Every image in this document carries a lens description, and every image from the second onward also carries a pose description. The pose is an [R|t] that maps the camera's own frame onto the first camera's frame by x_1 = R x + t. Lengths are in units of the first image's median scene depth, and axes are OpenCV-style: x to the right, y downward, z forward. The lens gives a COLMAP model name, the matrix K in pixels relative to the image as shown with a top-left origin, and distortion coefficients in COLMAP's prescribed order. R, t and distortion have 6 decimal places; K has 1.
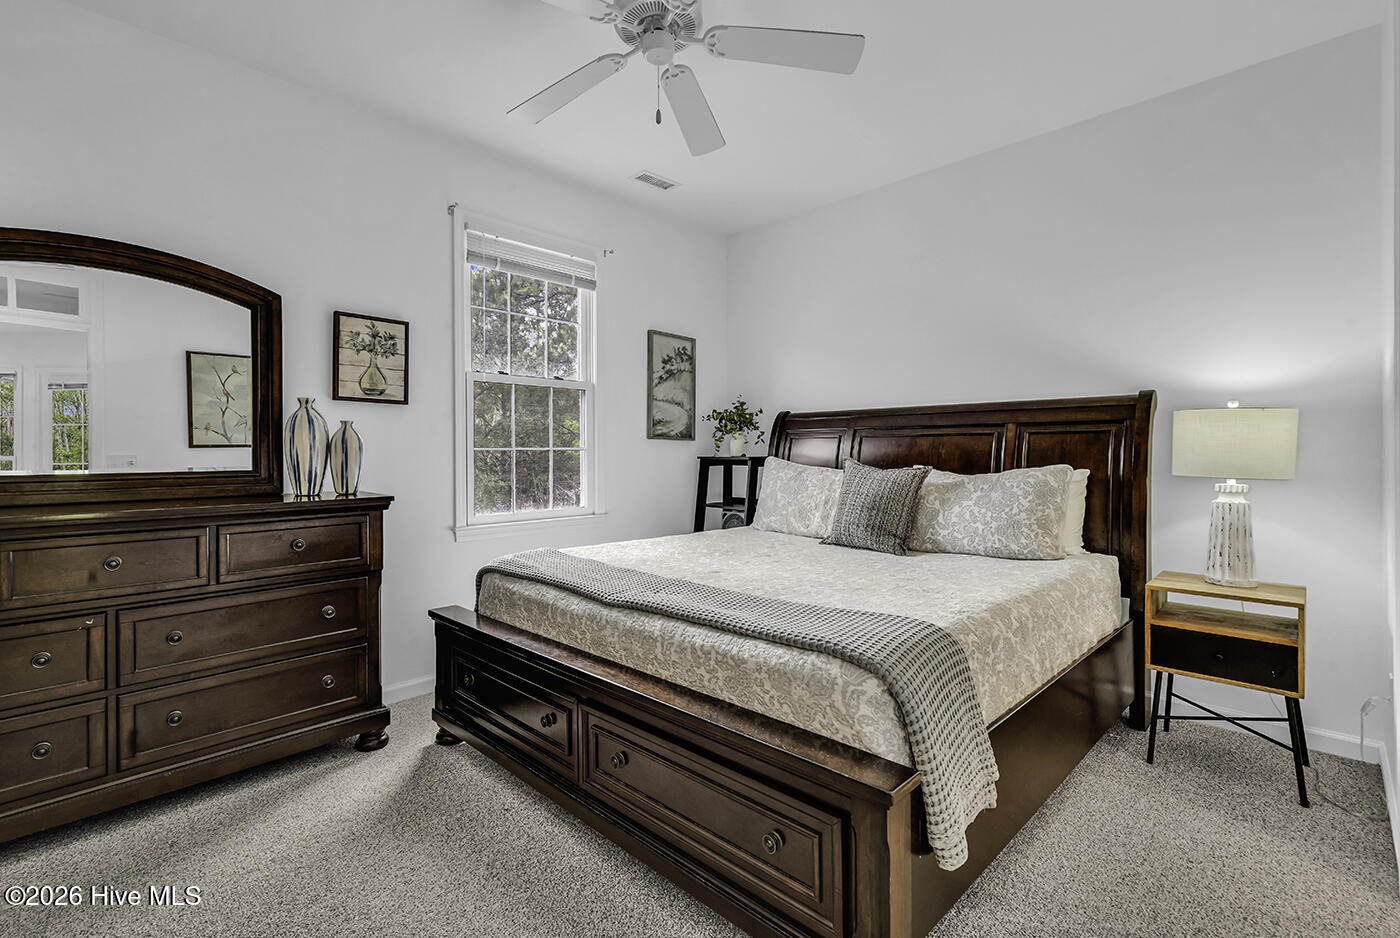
lens RADIAL K [[631.1, 0, 700.2], [0, 631.1, 456.9], [0, 0, 1]] dist [0.004125, 0.000022]
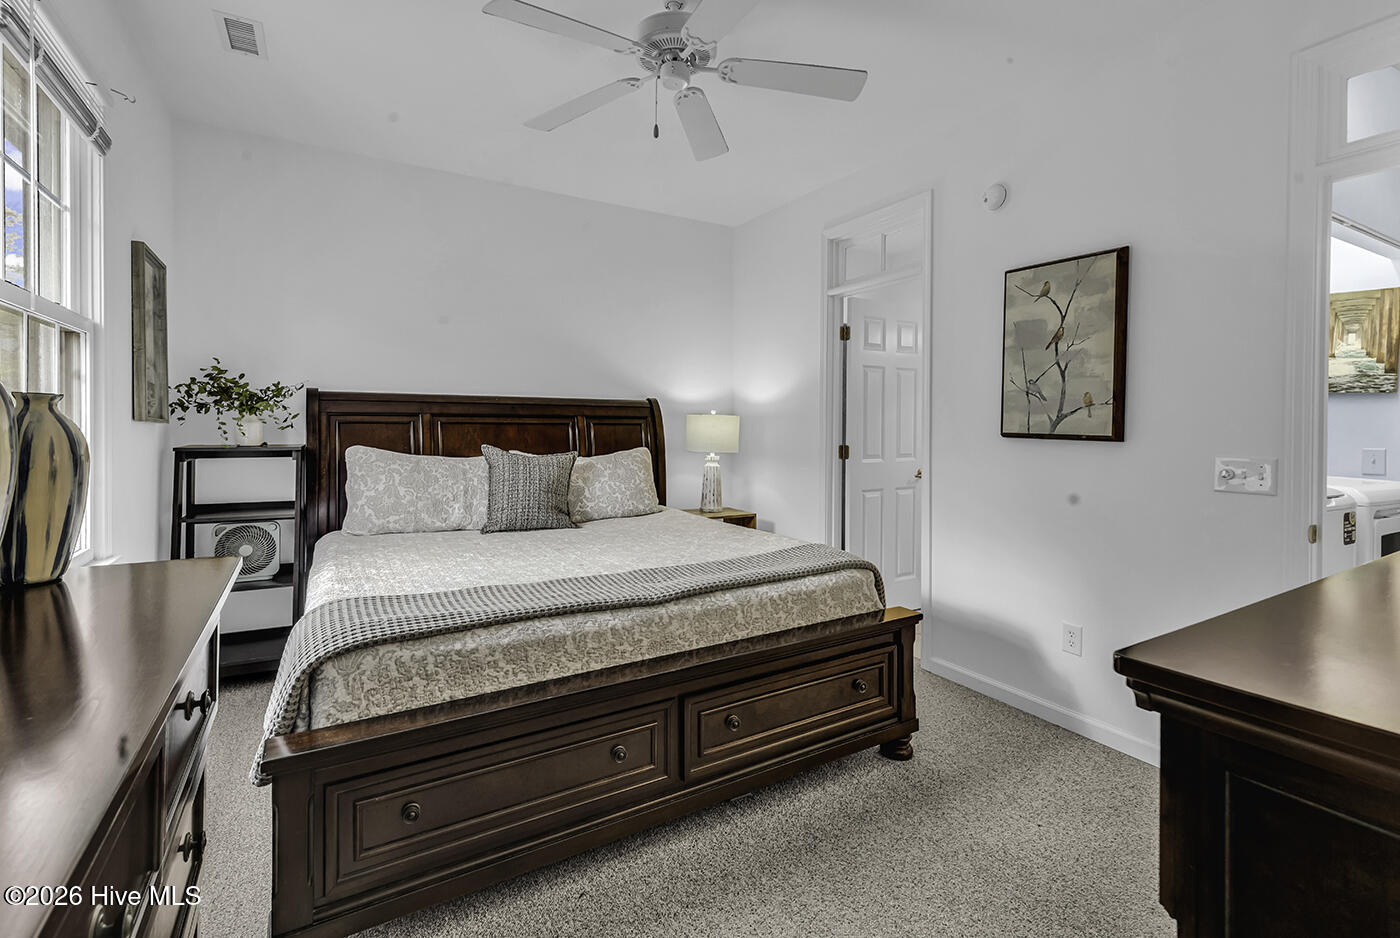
lens RADIAL K [[628.2, 0, 697.9], [0, 628.2, 434.1], [0, 0, 1]] dist [0.002356, 0.000072]
pose [[0.268852, -0.009362, 0.963136, -0.870807], [0.002843, 0.999956, 0.008927, -0.034246], [-0.963177, 0.000338, 0.268867, 0.539587]]
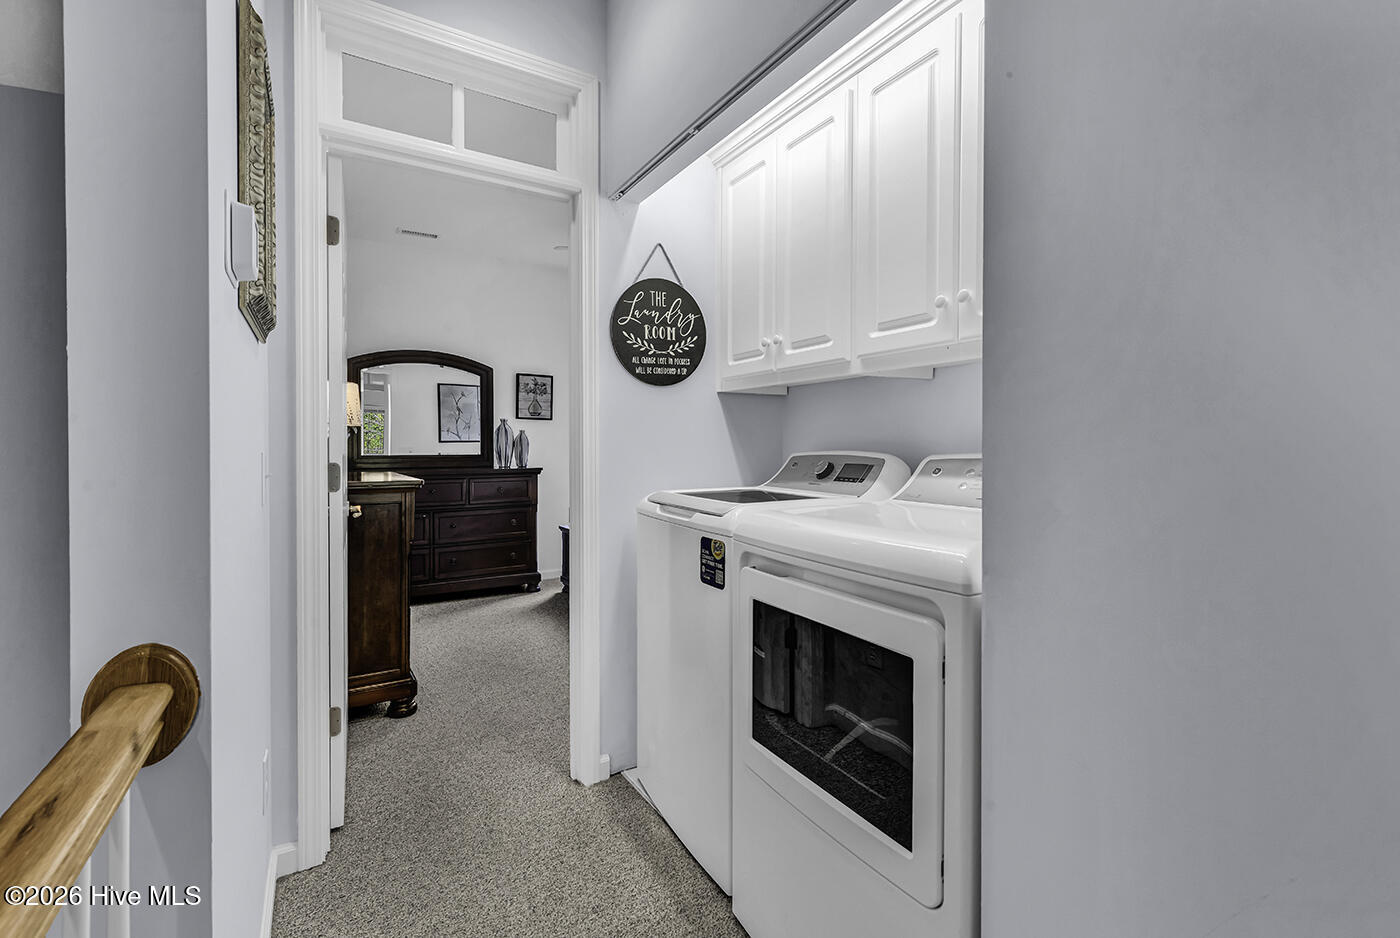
lens RADIAL K [[631.1, 0, 700.2], [0, 631.1, 456.9], [0, 0, 1]] dist [0.004125, 0.000022]
pose [[0.969320, 0.008102, -0.245667, 0.486769], [-0.005964, 0.999938, 0.009445, 0.005327], [0.245728, -0.007690, 0.969308, -0.811335]]
